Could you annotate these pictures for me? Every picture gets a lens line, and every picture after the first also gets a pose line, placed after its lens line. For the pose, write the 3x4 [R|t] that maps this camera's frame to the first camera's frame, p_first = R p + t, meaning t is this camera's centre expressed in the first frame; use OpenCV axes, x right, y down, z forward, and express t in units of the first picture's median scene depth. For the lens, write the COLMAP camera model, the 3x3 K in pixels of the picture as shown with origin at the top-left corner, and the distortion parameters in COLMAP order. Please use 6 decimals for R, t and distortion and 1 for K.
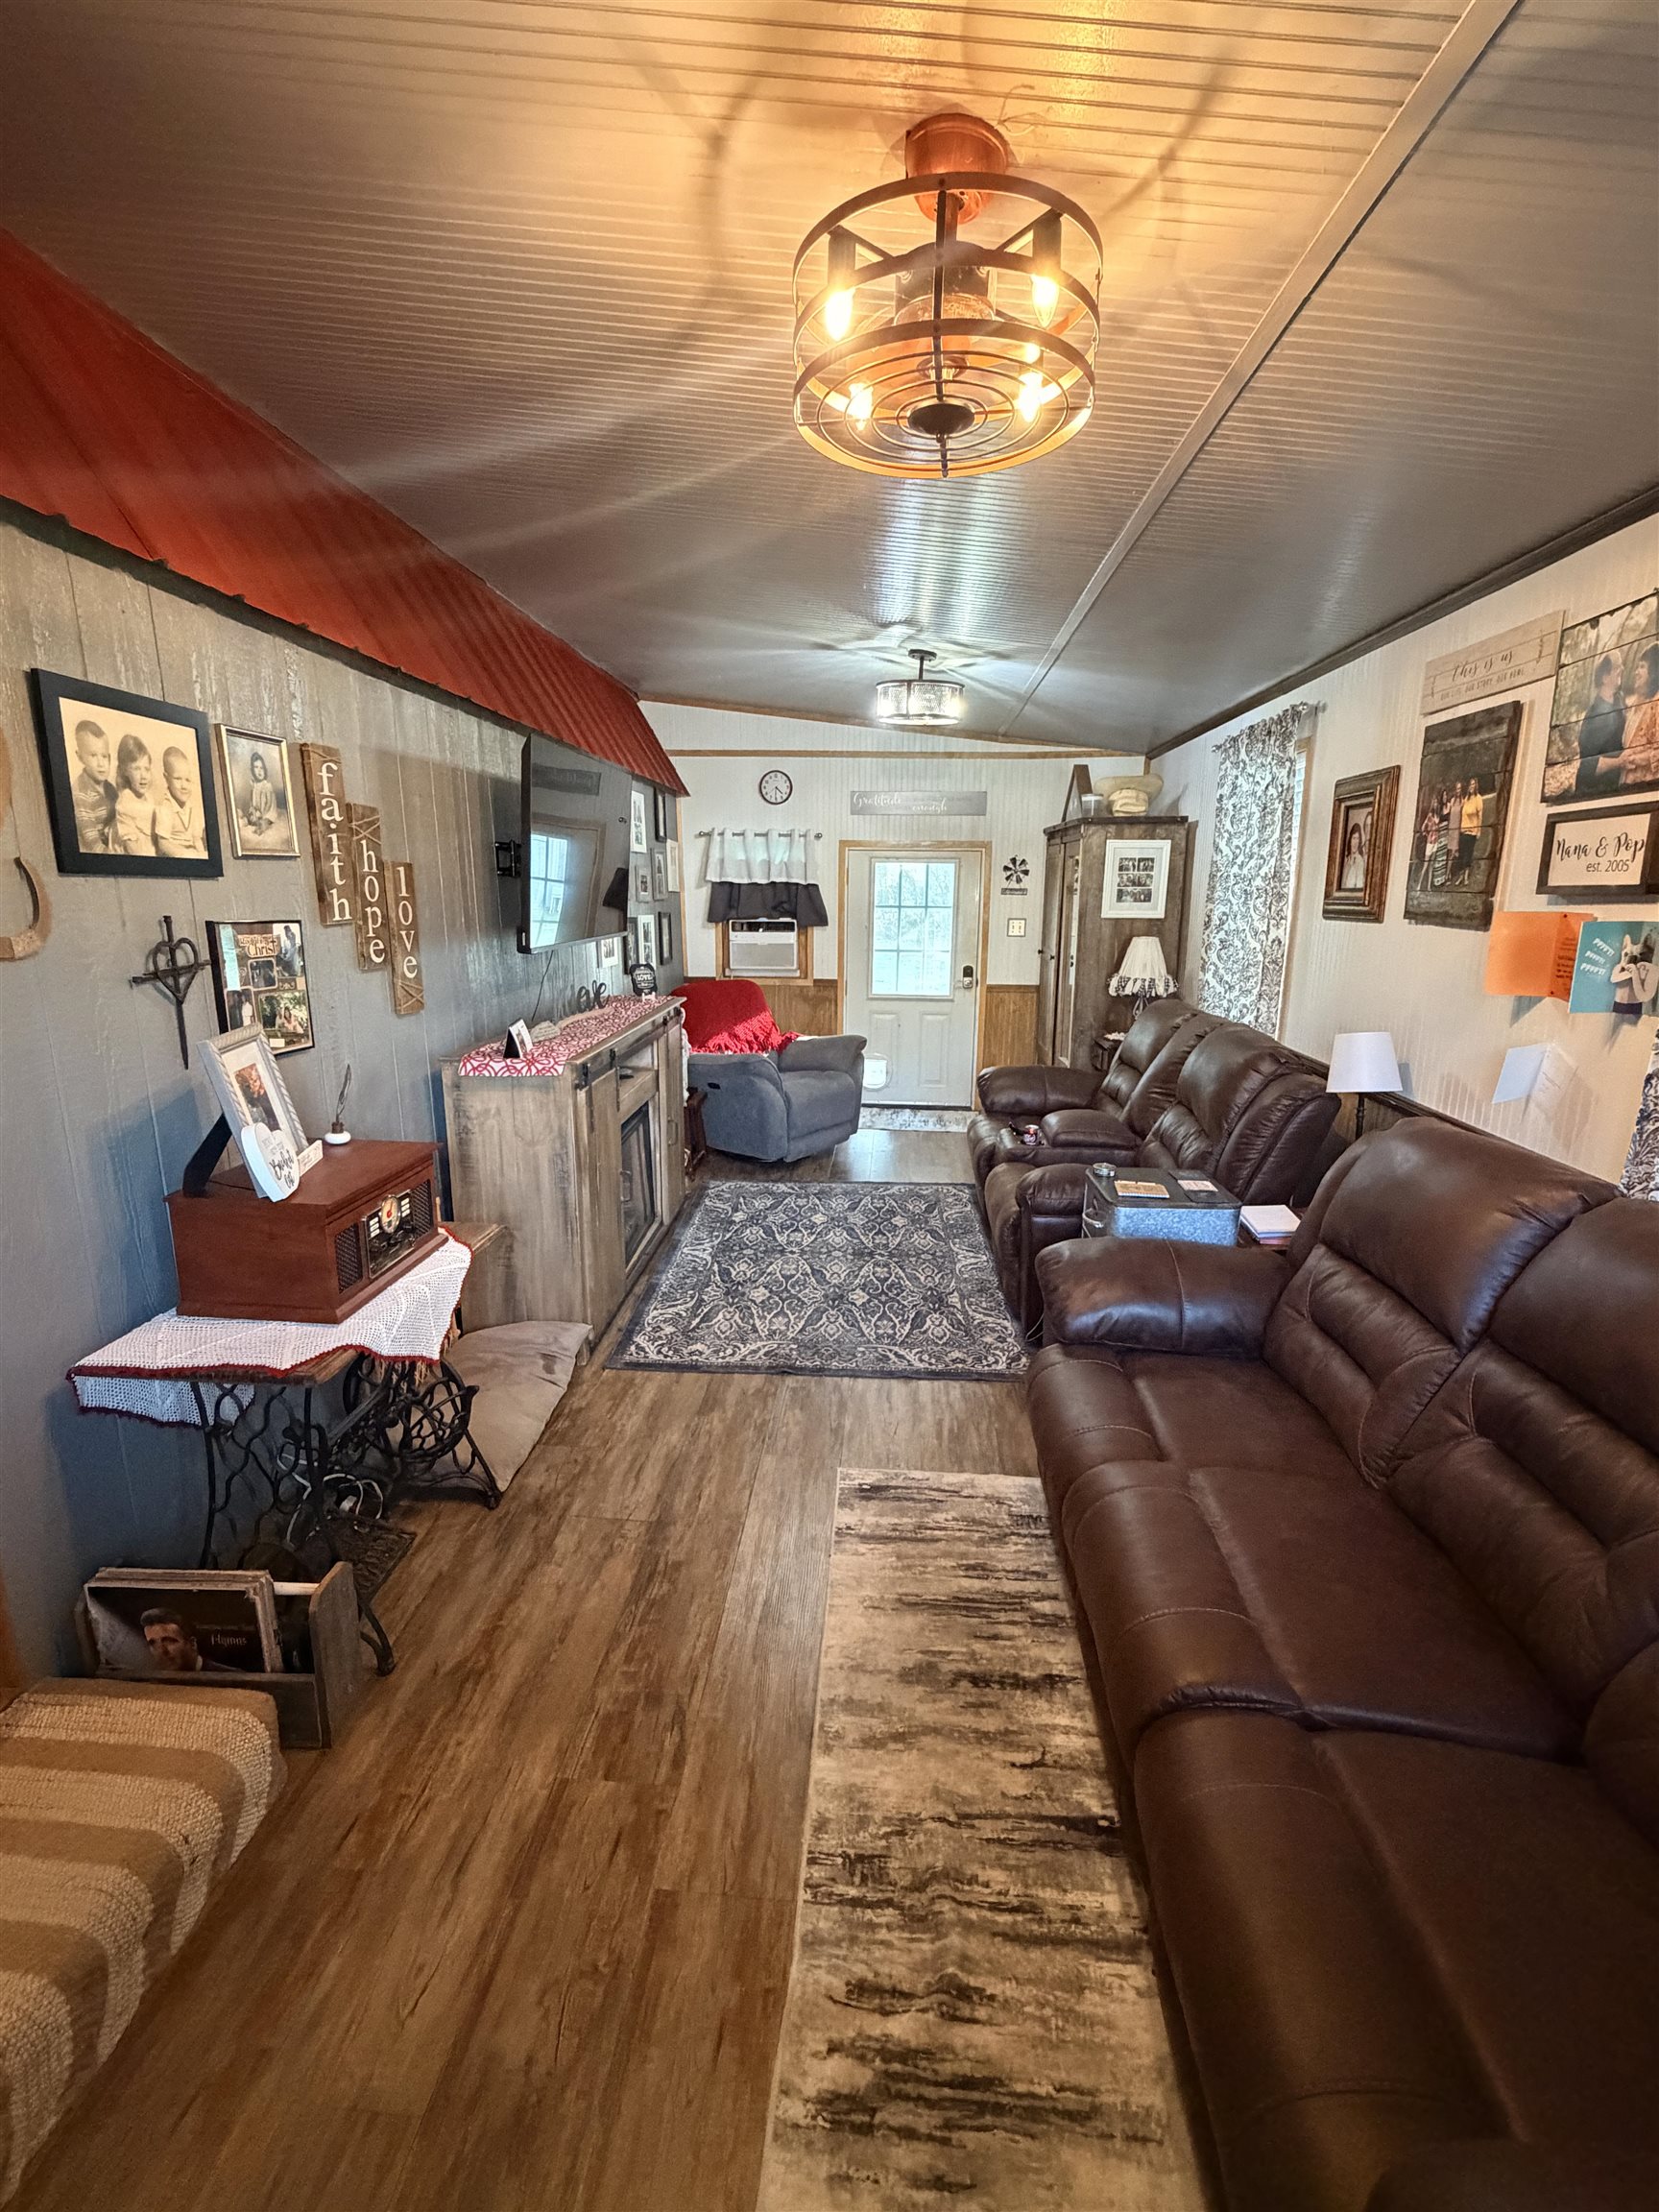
lens RADIAL K [[957.5, 0, 812.5], [0, 957.5, 1096.2], [0, 0, 1]] dist [-0.001316, -0.000055]
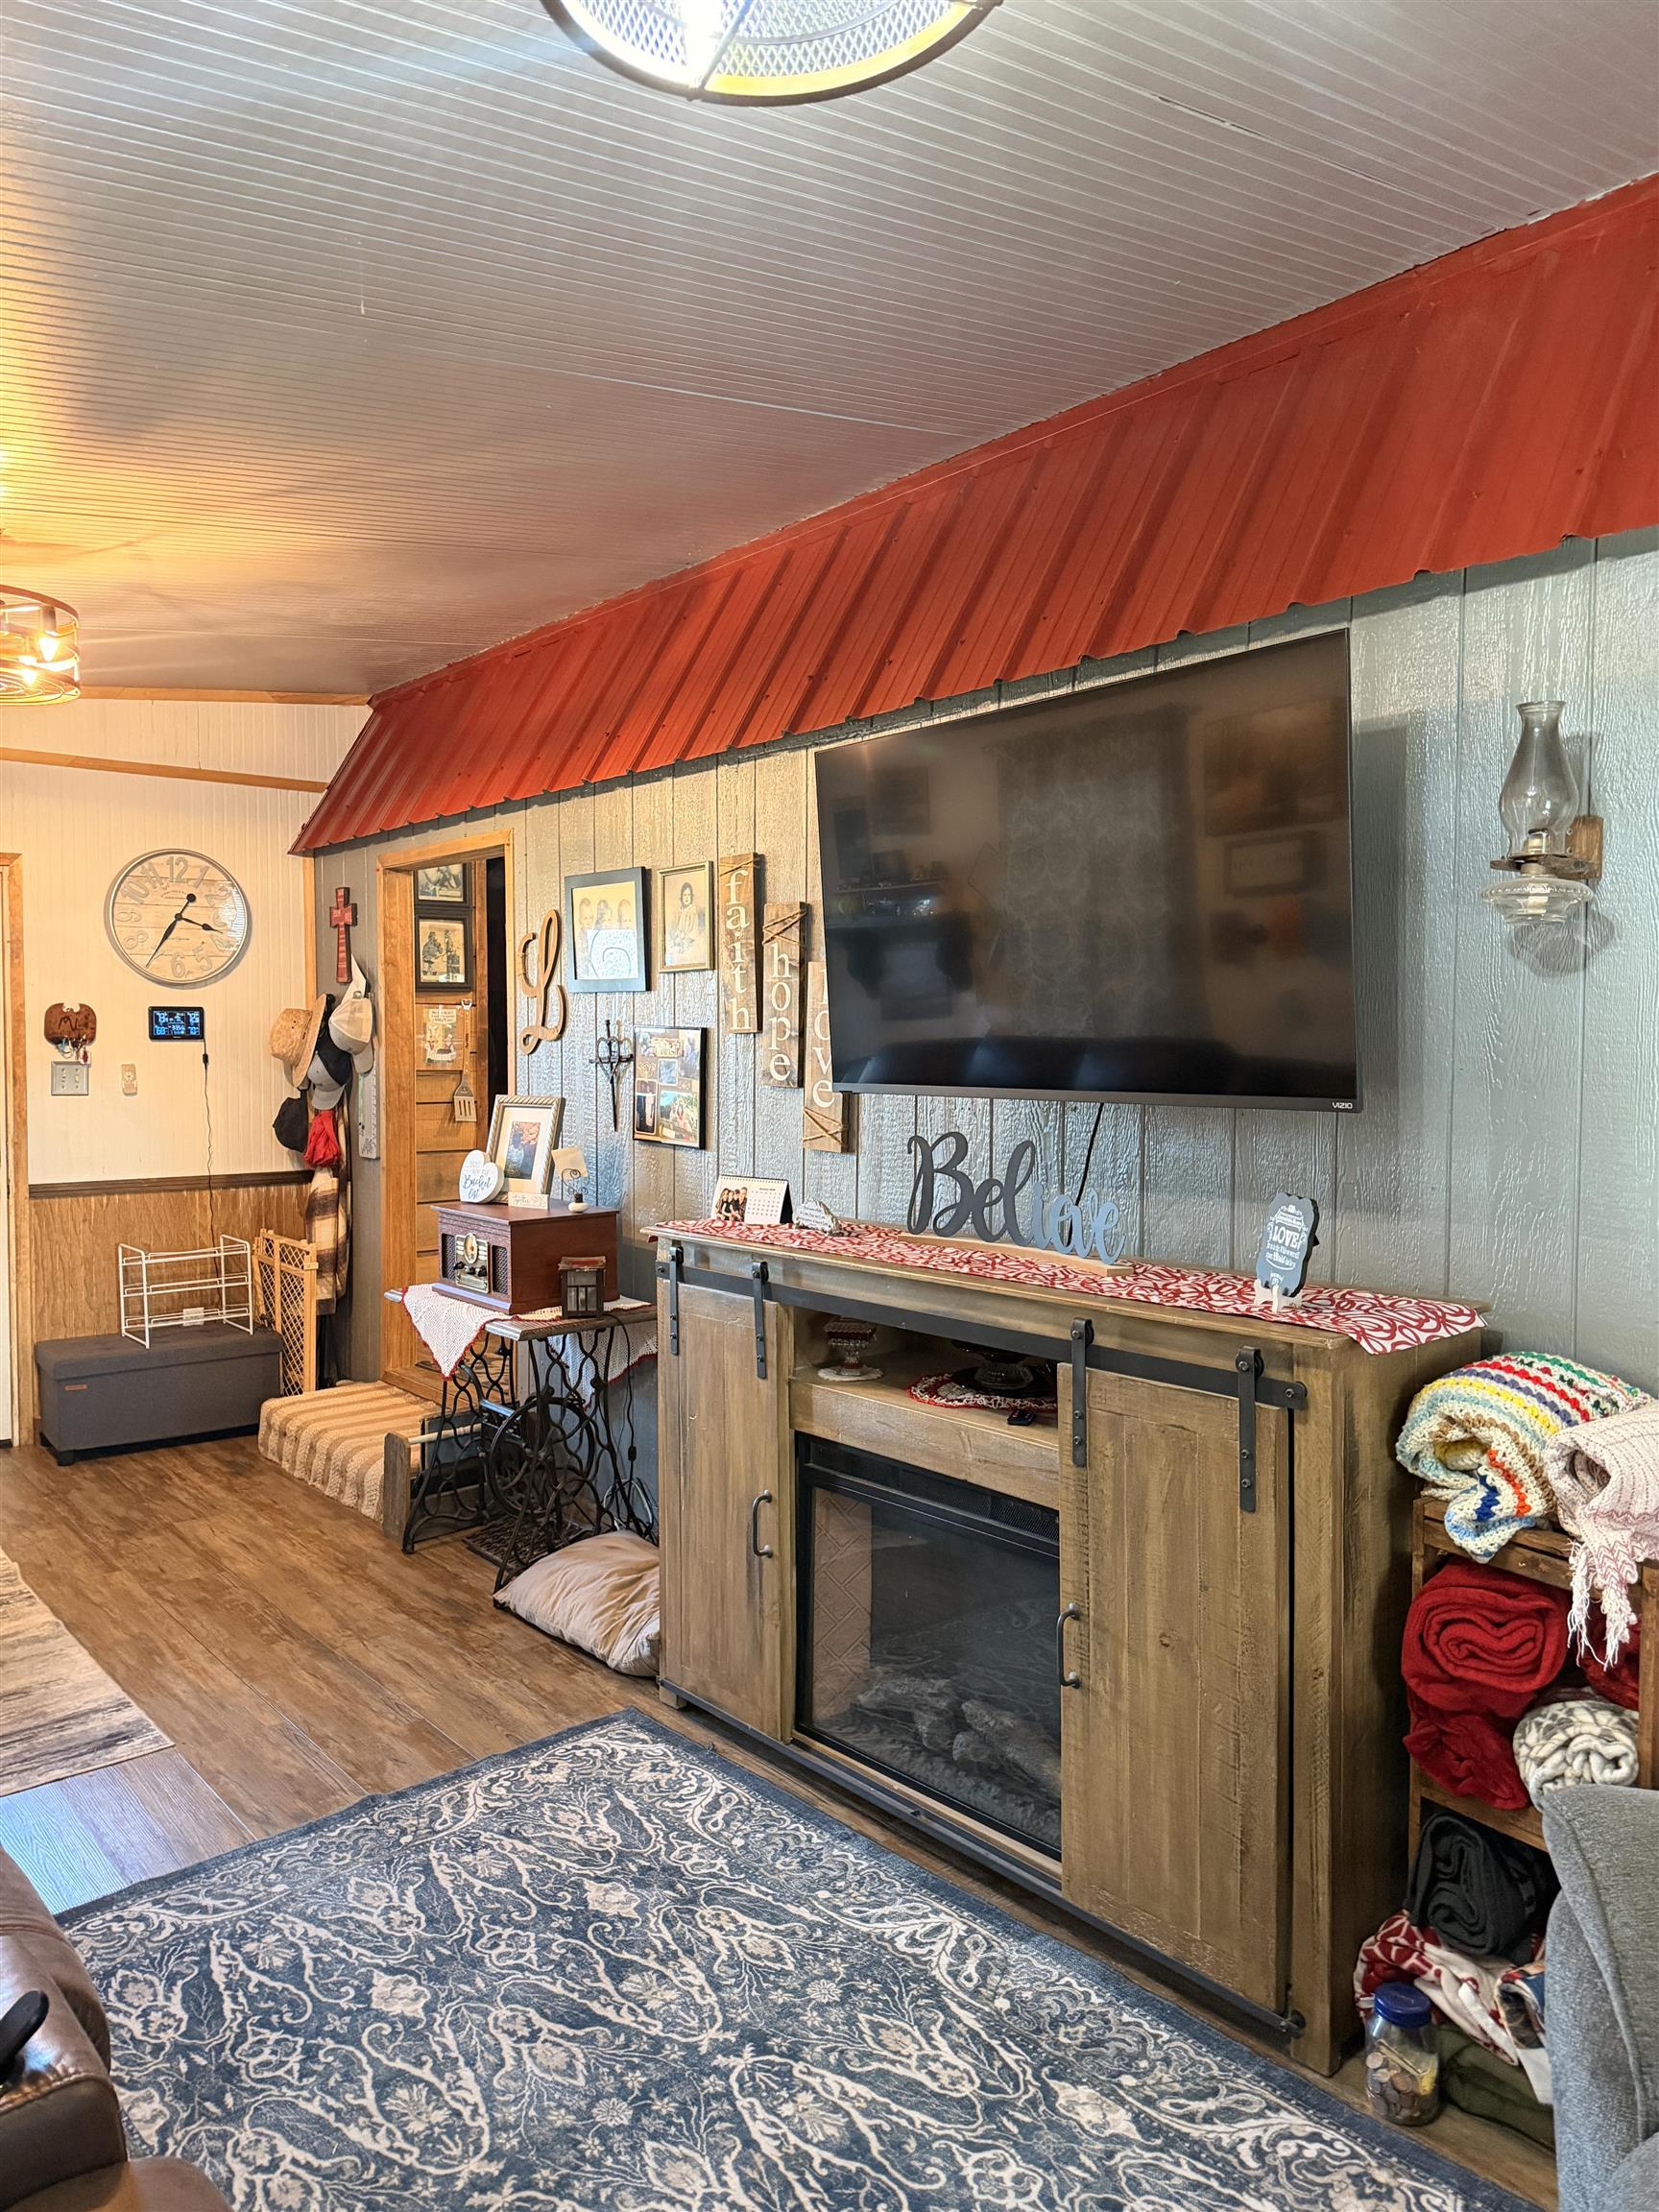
lens RADIAL K [[1545.6, 0, 815.6], [0, 1545.6, 1103.3], [0, 0, 1]] dist [0.046046, -0.054944]
pose [[-0.714006, 0.023206, -0.699755, 0.402571], [-0.155433, 0.969256, 0.190743, -0.320448], [0.682668, 0.244957, -0.688448, 1.628719]]
